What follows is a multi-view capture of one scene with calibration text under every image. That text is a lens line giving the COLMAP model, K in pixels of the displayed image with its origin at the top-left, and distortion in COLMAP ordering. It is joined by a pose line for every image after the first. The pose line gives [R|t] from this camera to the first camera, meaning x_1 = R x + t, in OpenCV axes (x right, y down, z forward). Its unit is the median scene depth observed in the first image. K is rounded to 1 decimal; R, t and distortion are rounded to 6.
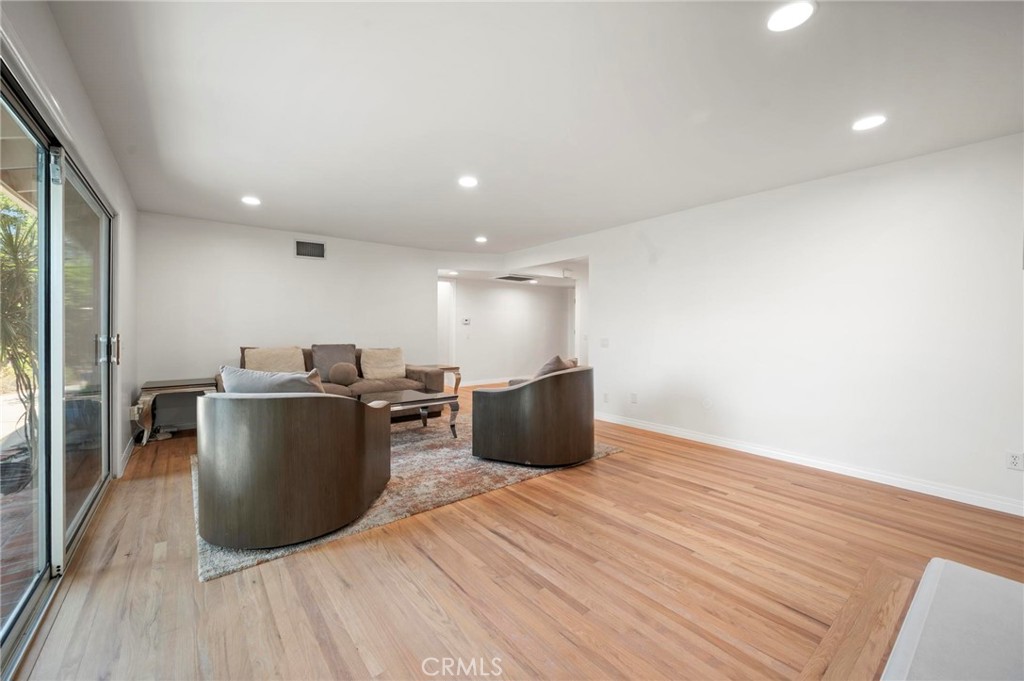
lens RADIAL K [[411.2, 0, 506.5], [0, 411.2, 336.4], [0, 0, 1]] dist [-0.008951, 0.000476]
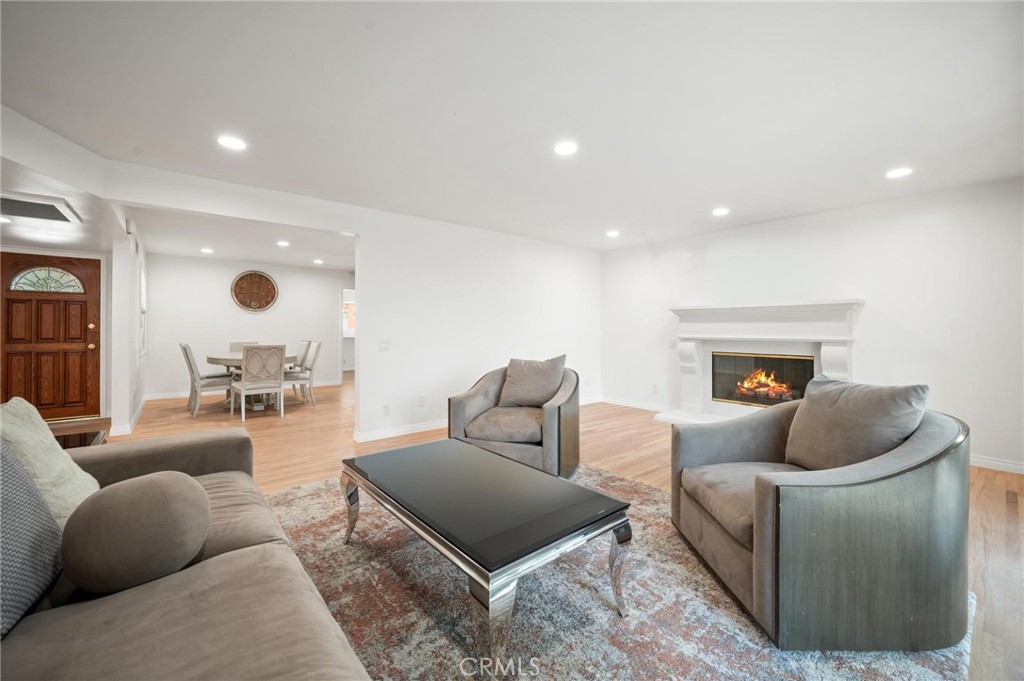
lens RADIAL K [[411.2, 0, 515.9], [0, 411.2, 321.8], [0, 0, 1]] dist [-0.008951, 0.000476]
pose [[-0.033278, 0.004514, 0.999436, -1.016275], [0.017032, 0.999847, -0.003949, -0.041236], [-0.999301, 0.016891, -0.033350, 1.258439]]
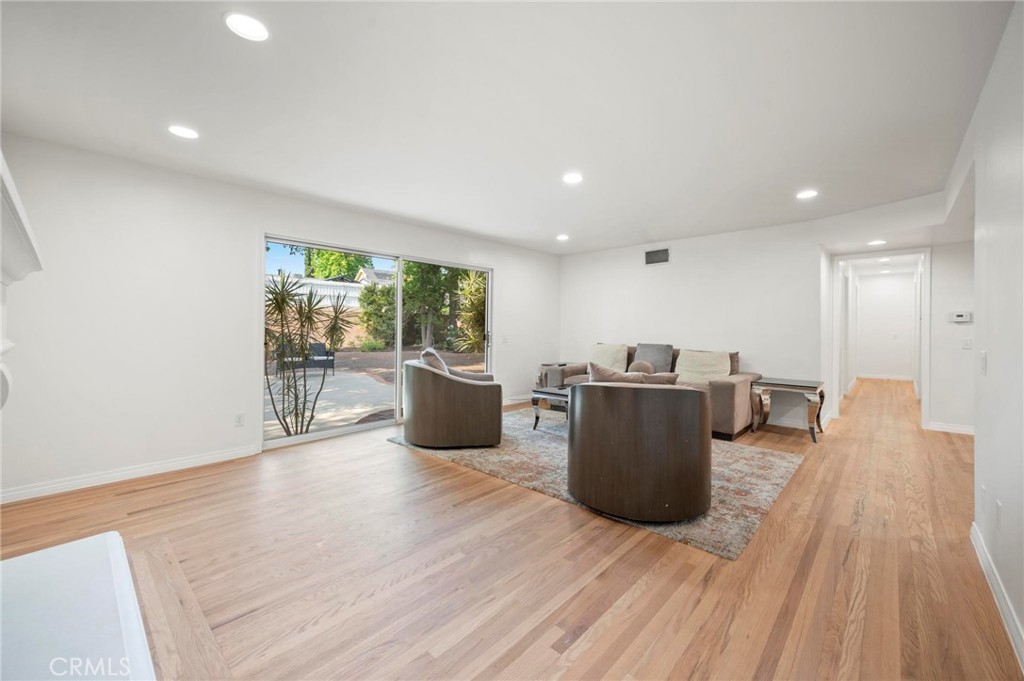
lens RADIAL K [[411.2, 0, 506.9], [0, 411.2, 332.5], [0, 0, 1]] dist [-0.008951, 0.000476]
pose [[0.148016, 0.010154, -0.988933, 0.945082], [-0.024346, 0.999682, 0.006620, -0.012591], [0.988685, 0.023096, 0.148216, 0.782926]]
